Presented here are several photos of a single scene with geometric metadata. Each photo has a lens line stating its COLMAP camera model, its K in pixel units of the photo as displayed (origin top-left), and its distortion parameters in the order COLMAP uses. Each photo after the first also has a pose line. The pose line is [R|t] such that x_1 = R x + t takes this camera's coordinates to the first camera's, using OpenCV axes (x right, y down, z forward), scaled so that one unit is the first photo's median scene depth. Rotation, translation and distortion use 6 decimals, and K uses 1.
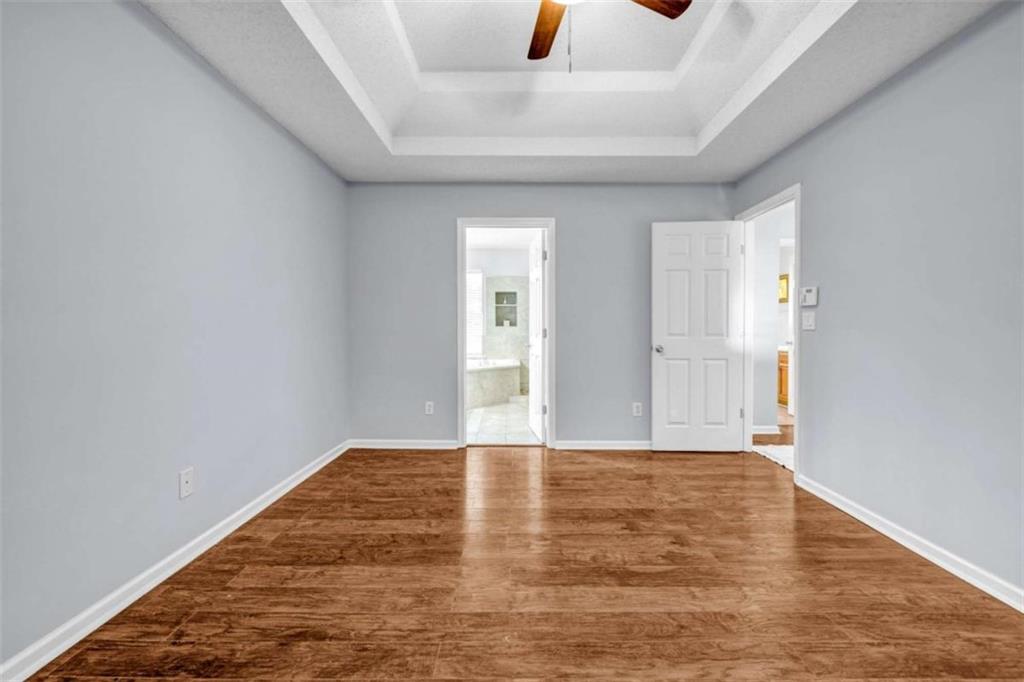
lens RADIAL K [[429.7, 0, 509.5], [0, 429.7, 335.5], [0, 0, 1]] dist [0.000238, 0.000577]
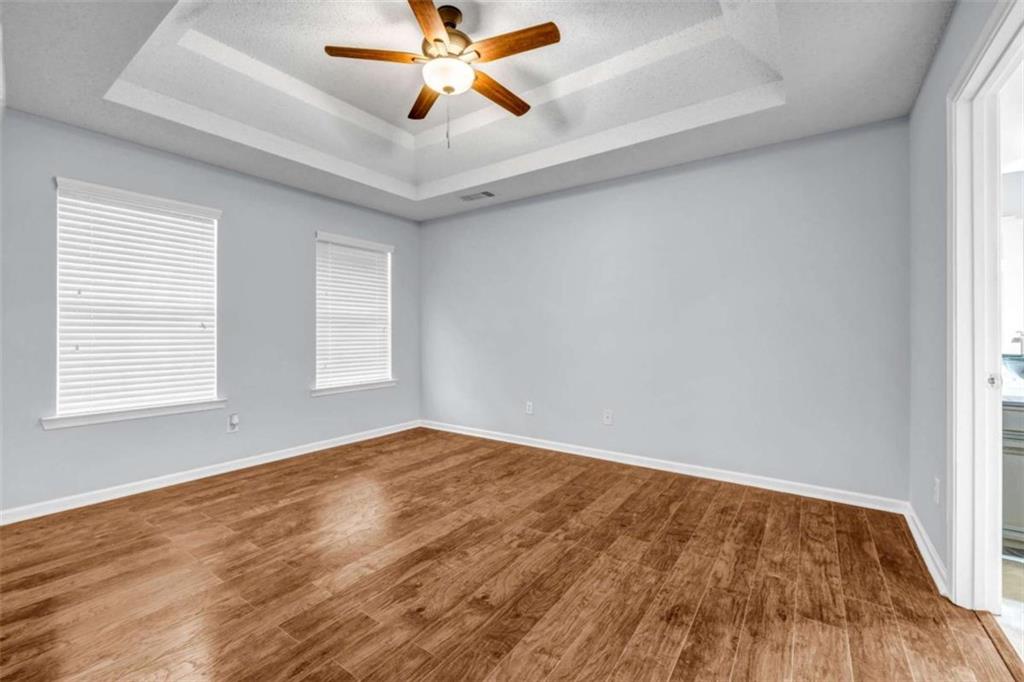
lens RADIAL K [[429.7, 0, 509.5], [0, 429.7, 335.5], [0, 0, 1]] dist [0.000238, 0.000577]
pose [[-0.572543, 0.000179, -0.819875, 0.780679], [-0.012753, 0.999877, 0.009123, -0.017429], [0.819775, 0.015679, -0.572470, 1.321906]]
